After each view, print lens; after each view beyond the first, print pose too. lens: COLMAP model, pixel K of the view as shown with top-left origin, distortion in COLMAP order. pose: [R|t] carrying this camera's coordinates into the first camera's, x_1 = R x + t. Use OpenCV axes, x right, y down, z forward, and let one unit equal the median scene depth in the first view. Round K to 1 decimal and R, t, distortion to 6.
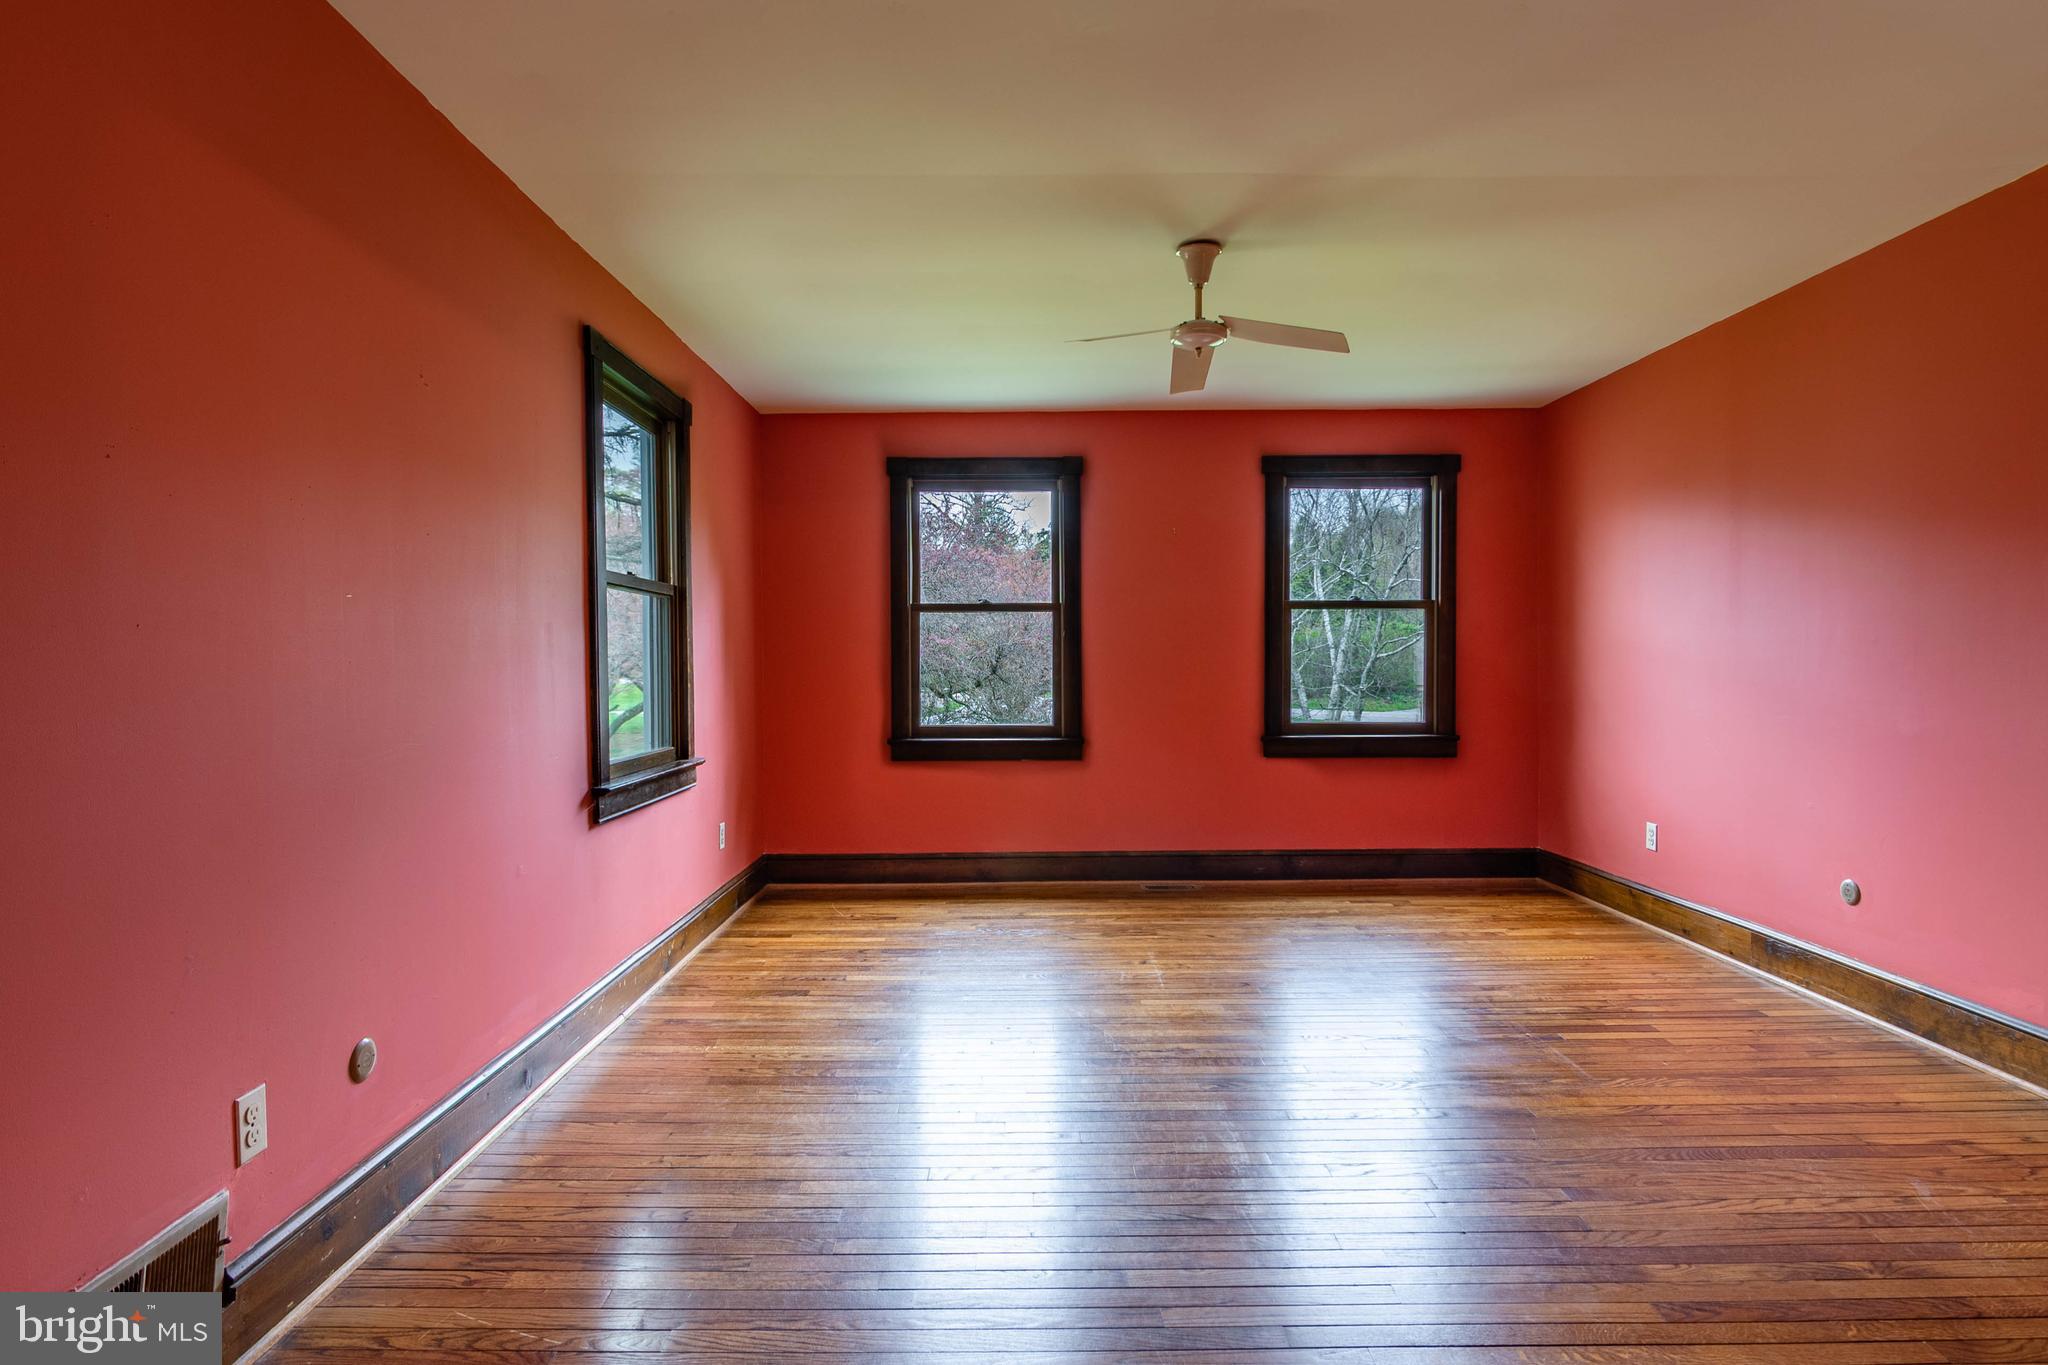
lens RADIAL K [[1018.0, 0, 1024.0], [0, 1018.0, 682.5], [0, 0, 1]] dist [0.000436, 0.000055]
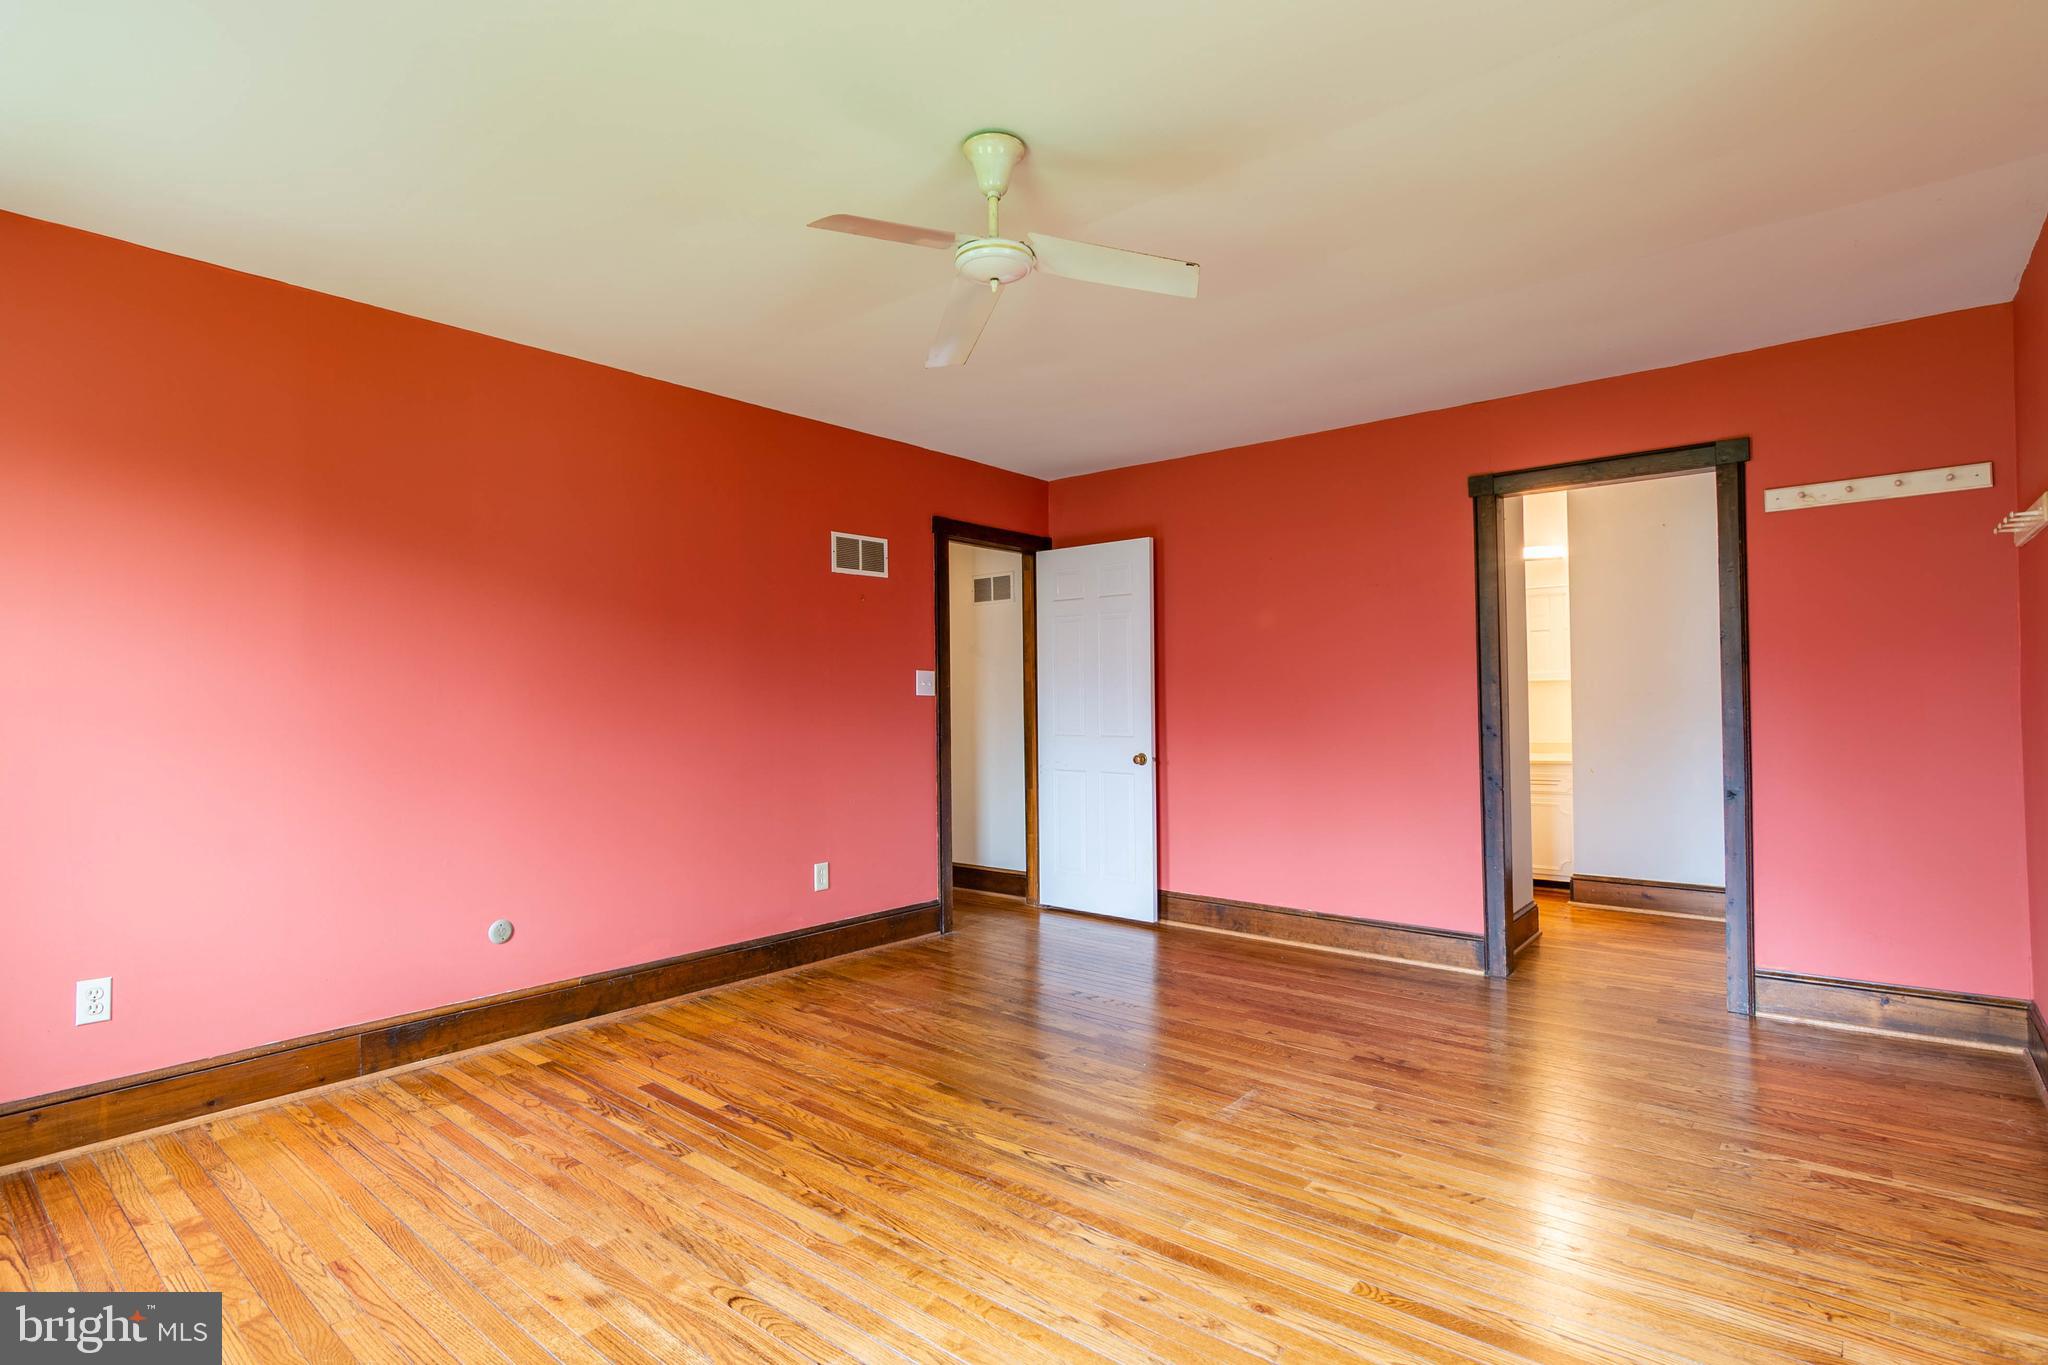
lens RADIAL K [[1018.0, 0, 1024.0], [0, 1018.0, 682.5], [0, 0, 1]] dist [0.000436, 0.000055]
pose [[-0.756928, 0.022738, 0.653103, -0.316245], [0.027212, 0.999624, -0.003264, -0.036105], [-0.652932, 0.015301, -0.757262, 1.554855]]
